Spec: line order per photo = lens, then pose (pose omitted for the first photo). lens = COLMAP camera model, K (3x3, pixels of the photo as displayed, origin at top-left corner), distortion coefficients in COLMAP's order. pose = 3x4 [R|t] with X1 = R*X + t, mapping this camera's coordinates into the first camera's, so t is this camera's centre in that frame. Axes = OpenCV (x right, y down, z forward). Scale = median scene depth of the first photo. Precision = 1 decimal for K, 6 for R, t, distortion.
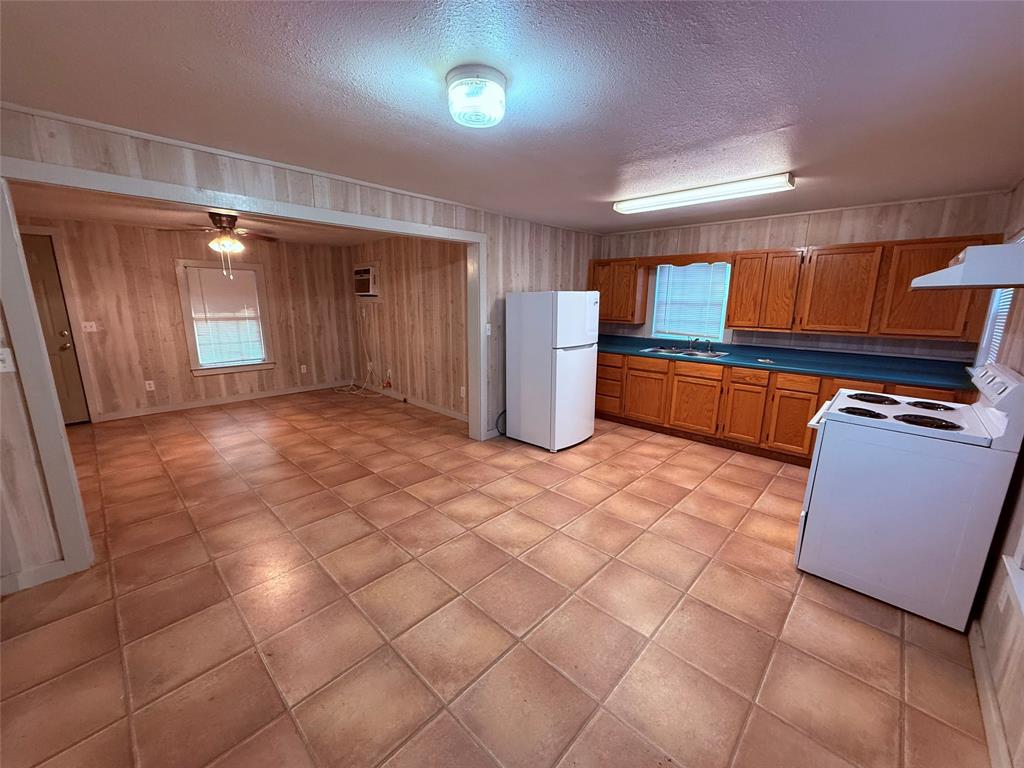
lens RADIAL K [[405.2, 0, 509.7], [0, 405.2, 384.5], [0, 0, 1]] dist [0.001215, 0.000113]
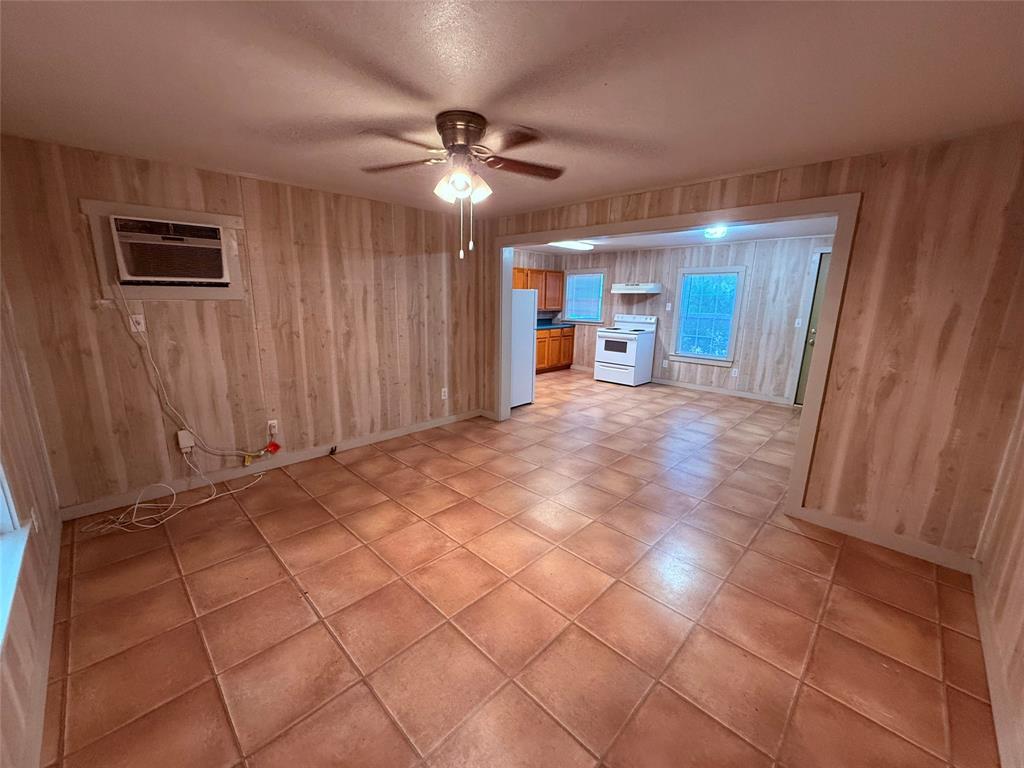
lens RADIAL K [[405.2, 0, 509.7], [0, 405.2, 384.5], [0, 0, 1]] dist [0.001215, 0.000113]
pose [[0.010702, -0.221988, 0.974991, -0.986191], [0.190351, 0.957669, 0.215955, -0.169421], [-0.981658, 0.183279, 0.052505, 0.773615]]
